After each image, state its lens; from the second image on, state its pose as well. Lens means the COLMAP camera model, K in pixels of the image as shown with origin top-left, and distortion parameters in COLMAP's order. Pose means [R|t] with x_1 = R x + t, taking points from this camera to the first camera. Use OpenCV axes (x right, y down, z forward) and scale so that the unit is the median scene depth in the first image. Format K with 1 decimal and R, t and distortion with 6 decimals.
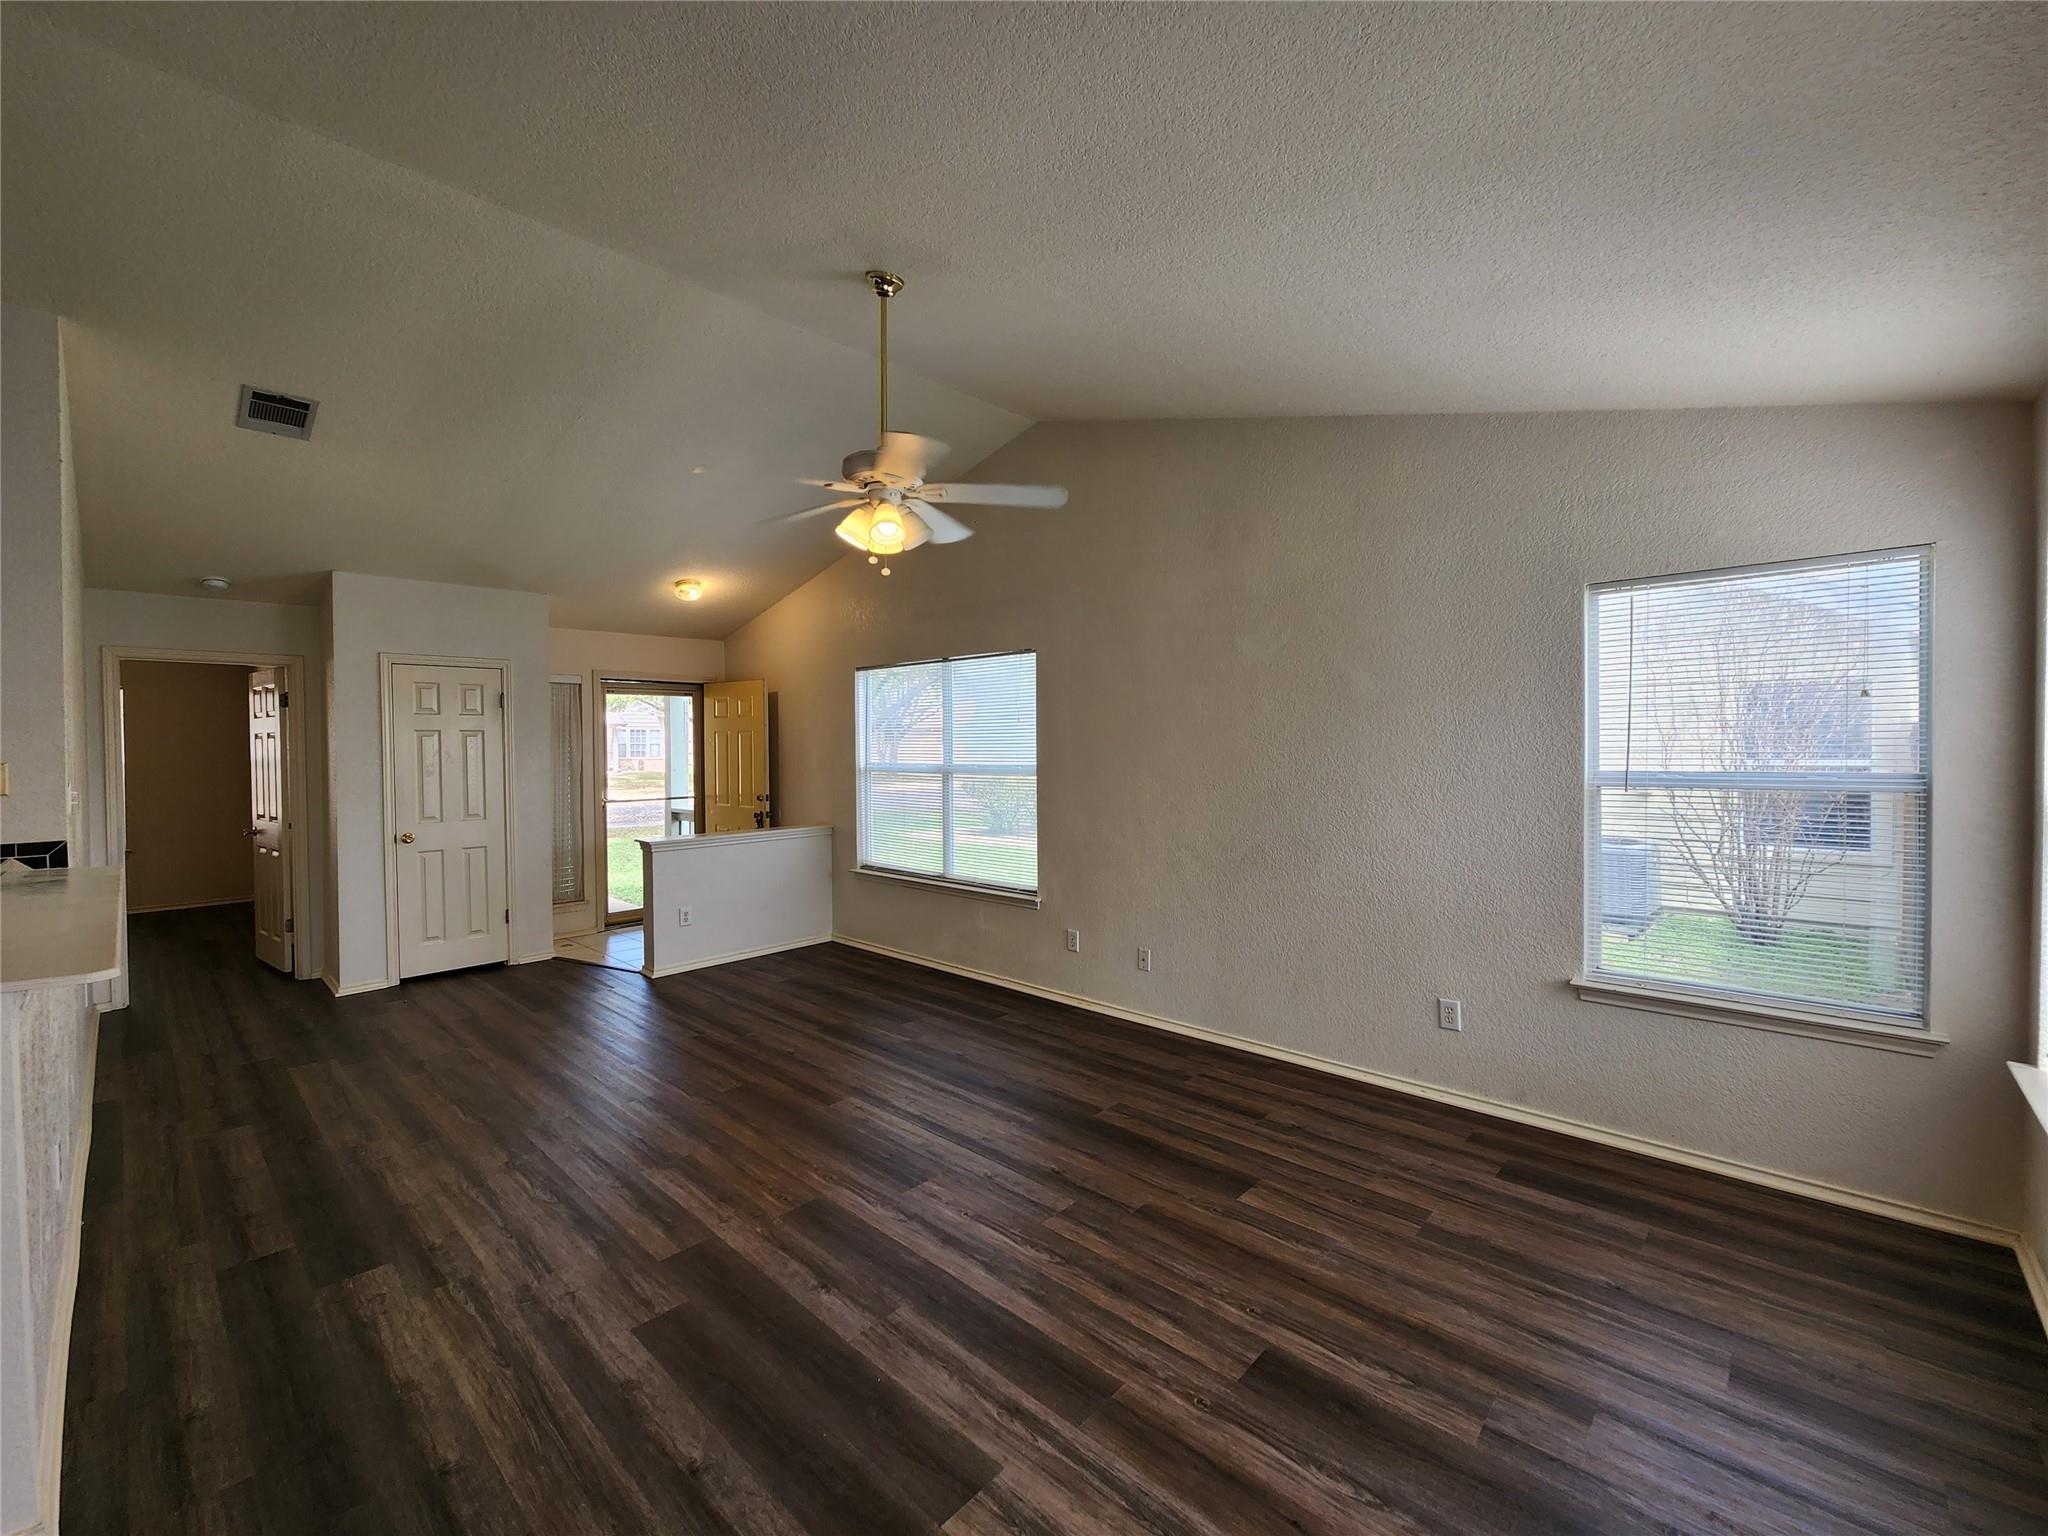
lens RADIAL K [[841.2, 0, 1029.5], [0, 841.2, 758.8], [0, 0, 1]] dist [-0.005782, -0.000044]
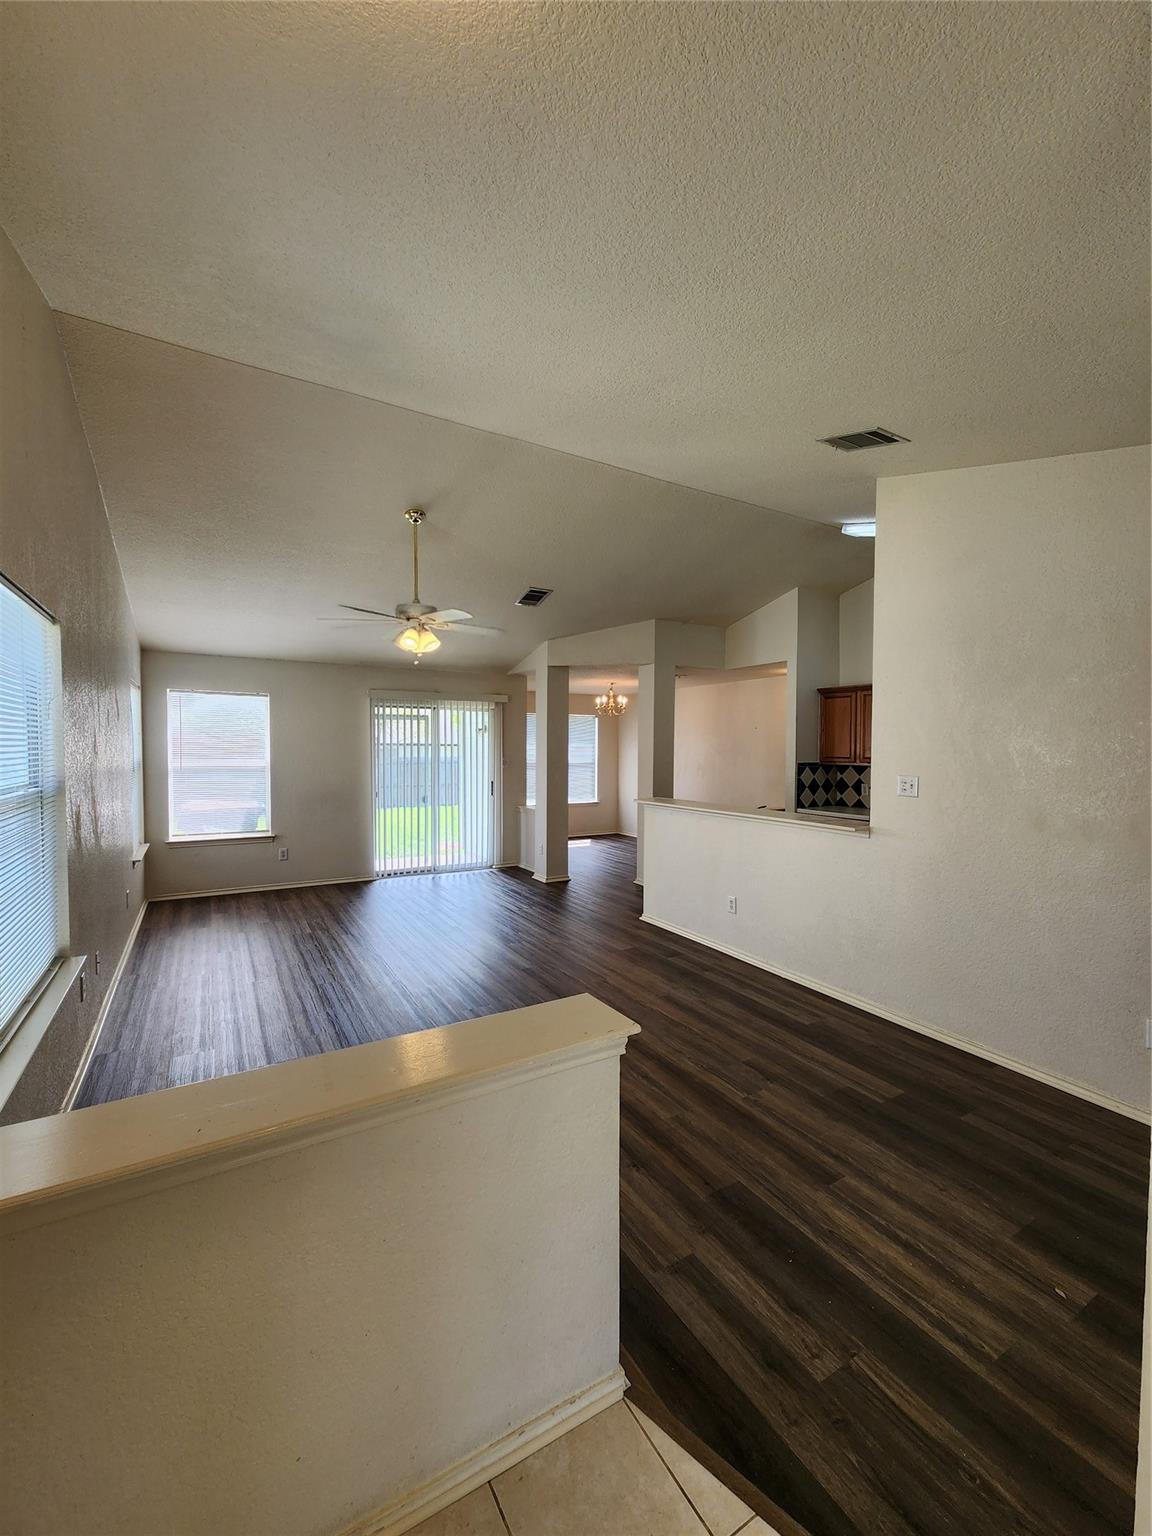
lens RADIAL K [[630.9, 0, 580.7], [0, 630.9, 773.2], [0, 0, 1]] dist [-0.005782, -0.000044]
pose [[-0.958097, -0.008697, 0.286312, -0.805756], [0.007222, 0.998488, 0.054496, -0.036182], [-0.286353, 0.054280, -0.956585, 1.938252]]
